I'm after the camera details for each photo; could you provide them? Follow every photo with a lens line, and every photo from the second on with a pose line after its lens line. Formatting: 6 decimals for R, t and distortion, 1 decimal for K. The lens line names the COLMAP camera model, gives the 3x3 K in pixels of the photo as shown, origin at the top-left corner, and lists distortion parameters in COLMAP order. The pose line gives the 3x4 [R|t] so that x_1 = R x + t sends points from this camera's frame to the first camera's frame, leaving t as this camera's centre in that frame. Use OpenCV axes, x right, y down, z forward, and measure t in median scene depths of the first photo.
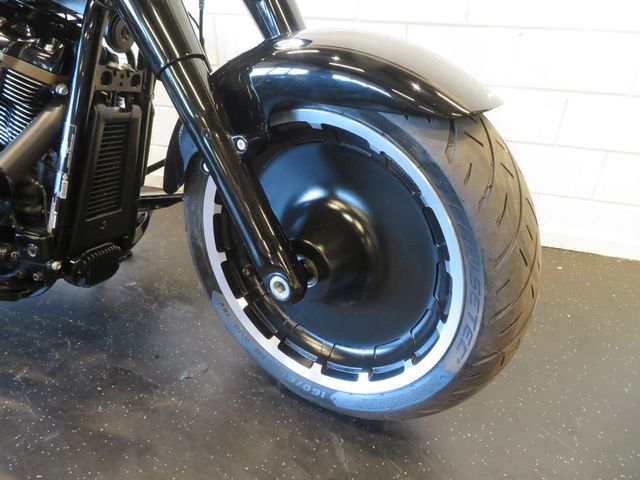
lens RADIAL K [[462.7, 0, 320.0], [0, 462.7, 240.0], [0, 0, 1]] dist [-0.004972, -0.007071]
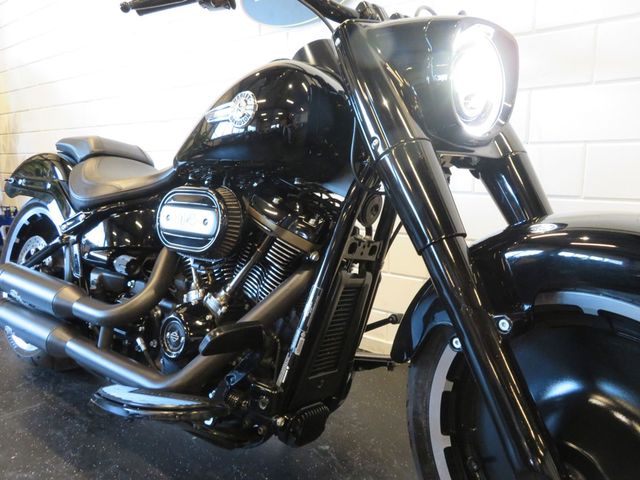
lens RADIAL K [[462.7, 0, 320.0], [0, 462.7, 240.0], [0, 0, 1]] dist [-0.004972, -0.007071]
pose [[0.939276, 0.034873, -0.341387, -0.157488], [-0.147379, 0.939399, -0.309531, -0.017358], [0.309904, 0.341048, 0.887494, -0.003078]]
